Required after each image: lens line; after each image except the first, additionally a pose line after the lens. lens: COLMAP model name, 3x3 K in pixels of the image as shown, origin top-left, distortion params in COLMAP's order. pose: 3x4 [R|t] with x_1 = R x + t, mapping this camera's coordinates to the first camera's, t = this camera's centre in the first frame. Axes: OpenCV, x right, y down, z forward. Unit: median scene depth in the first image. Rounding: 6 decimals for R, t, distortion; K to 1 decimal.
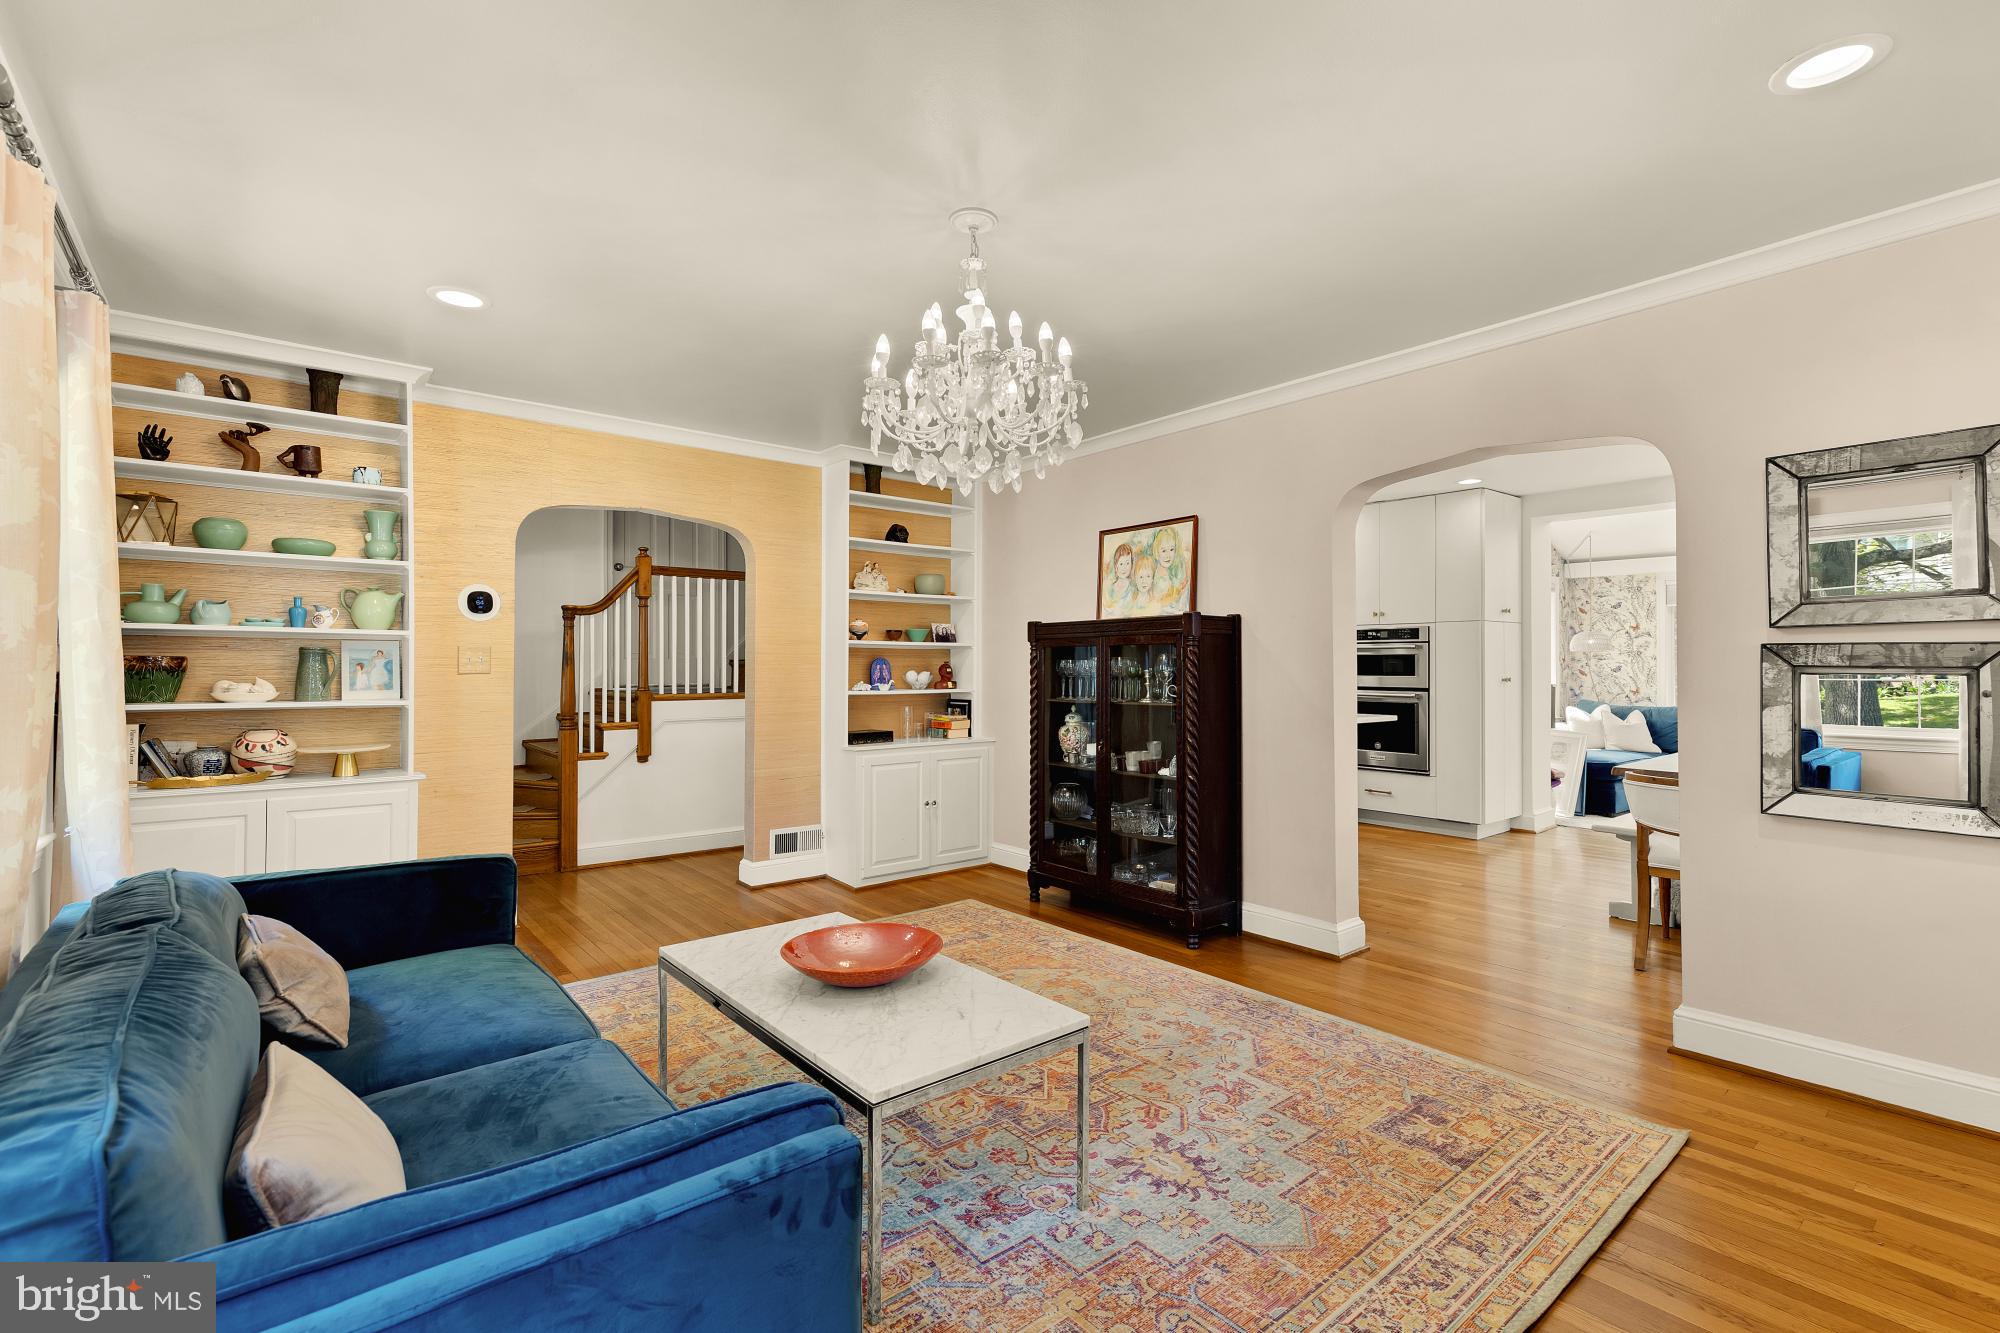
lens RADIAL K [[915.7, 0, 1011.8], [0, 915.7, 654.9], [0, 0, 1]] dist [0.000122, -0.000497]
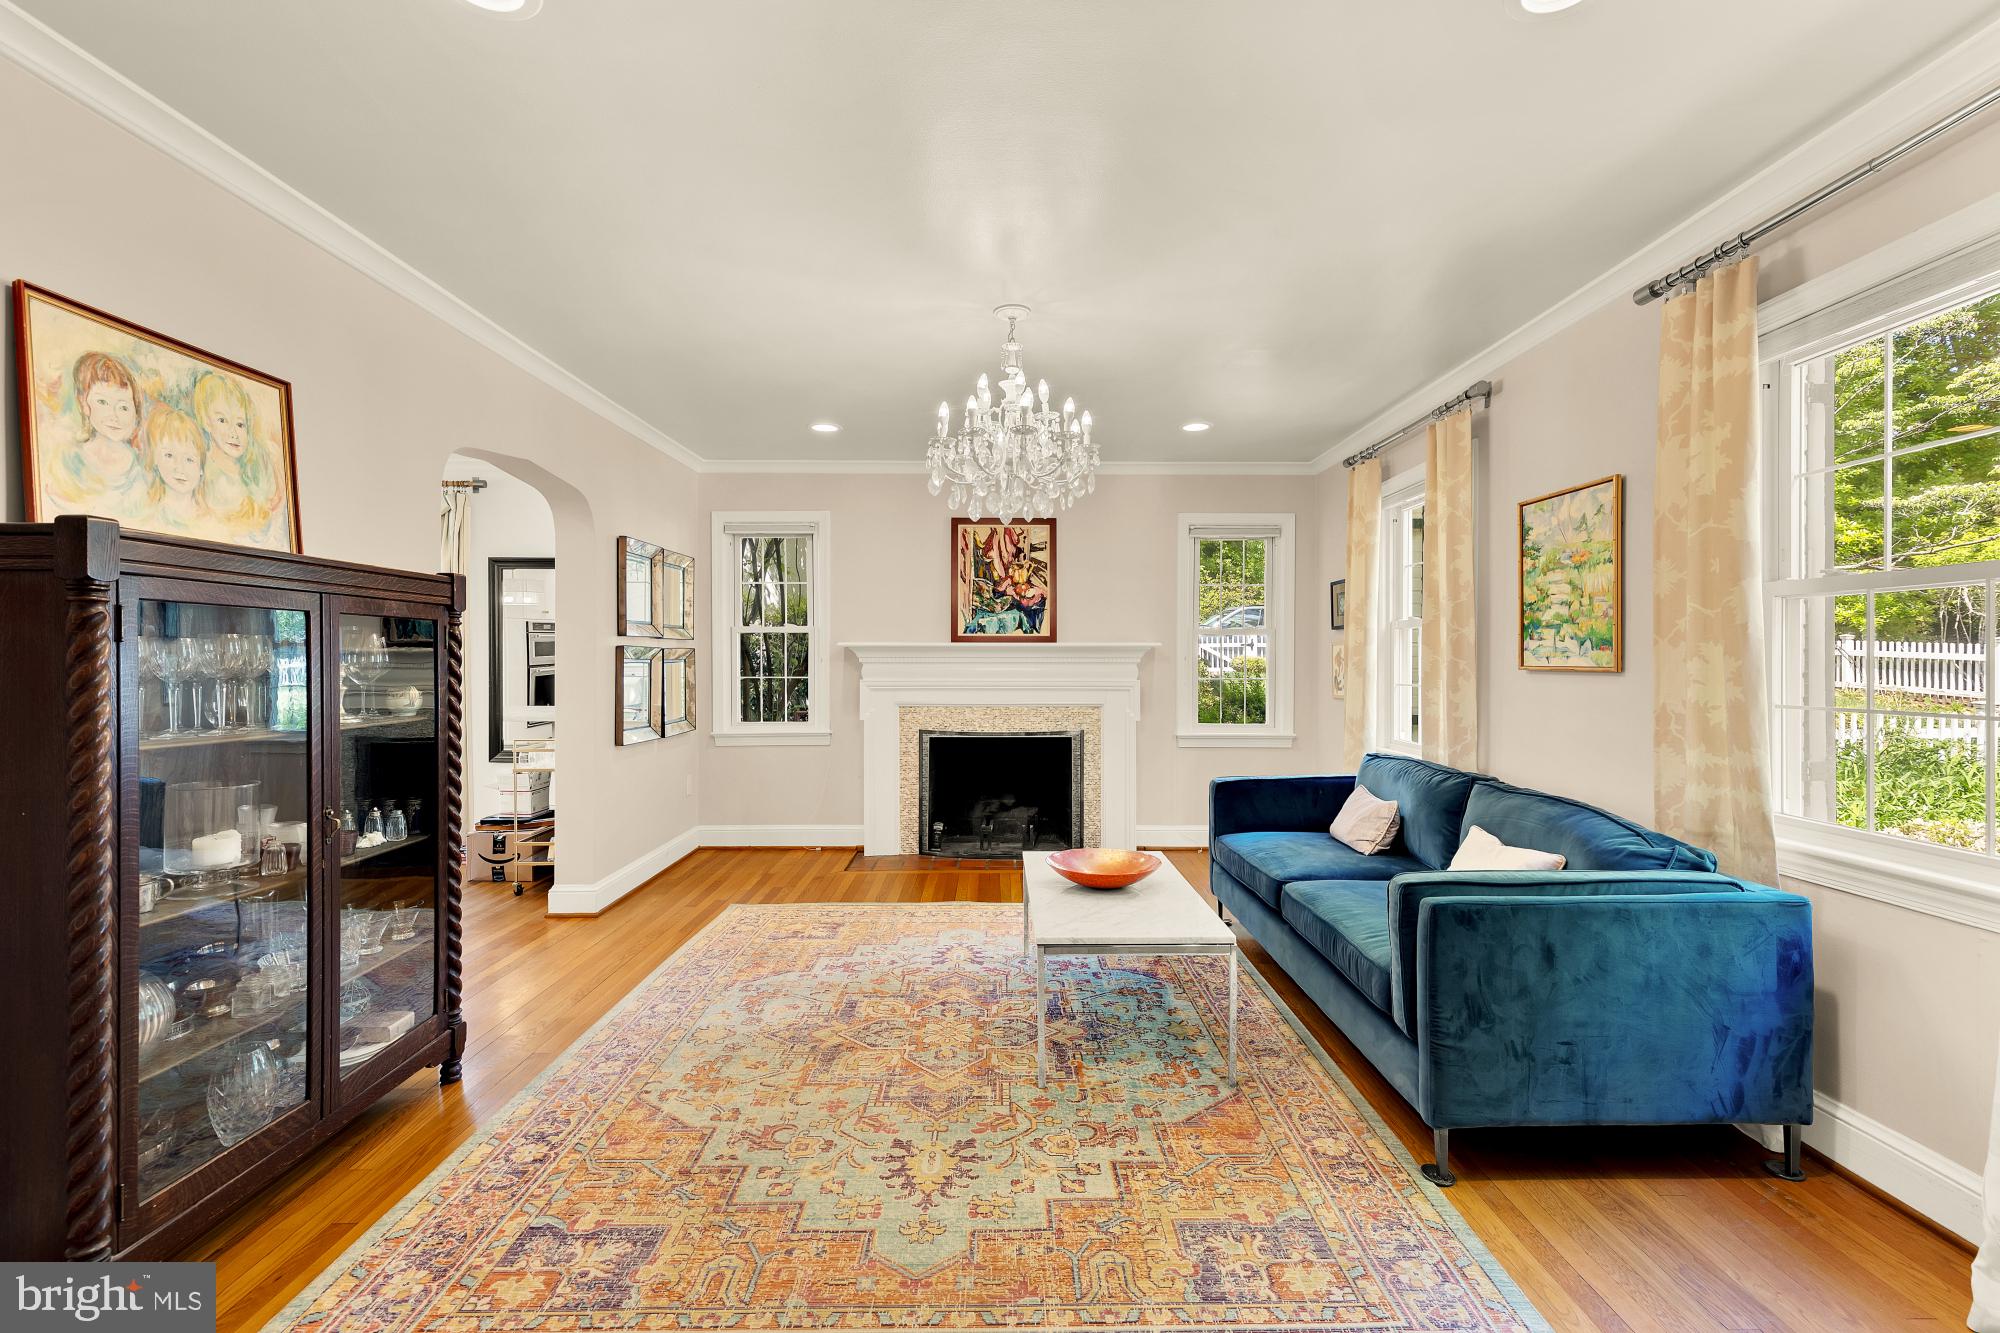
lens RADIAL K [[883.7, 0, 1005.3], [0, 883.7, 663.4], [0, 0, 1]] dist [0.011423, -0.004577]
pose [[-0.774021, -0.001980, 0.633157, -0.839603], [-0.010398, 0.999900, -0.009585, 0.030616], [-0.633075, -0.014003, -0.773964, 2.003824]]
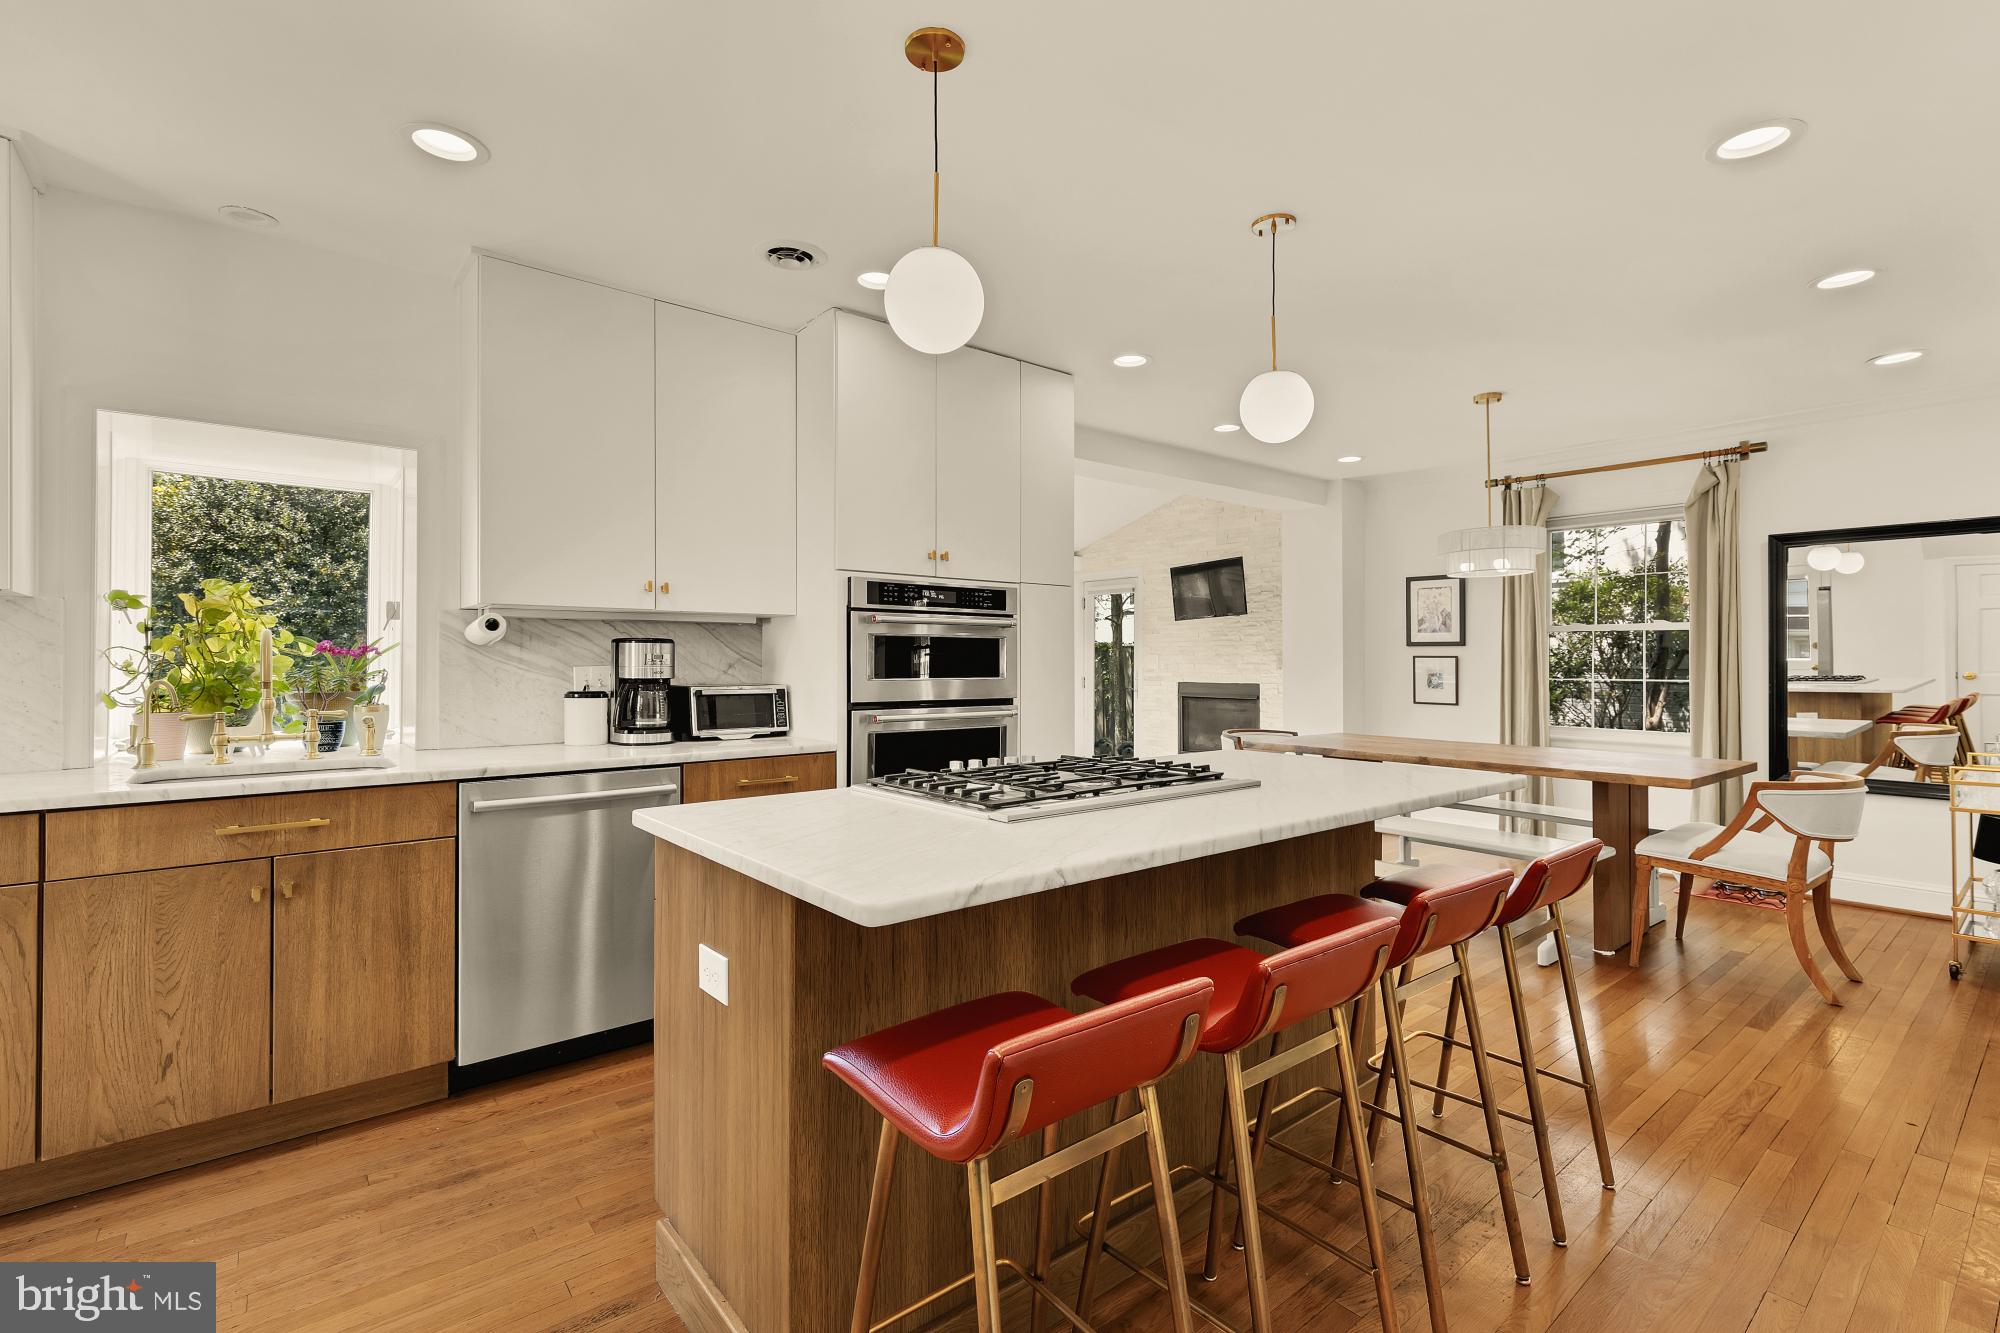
lens RADIAL K [[883.7, 0, 1005.3], [0, 883.7, 663.4], [0, 0, 1]] dist [0.011423, -0.004577]
pose [[0.015496, -0.003034, 0.999875, -0.273110], [-0.013136, 0.999908, 0.003238, 0.035862], [-0.999794, -0.013184, 0.015455, 2.660766]]
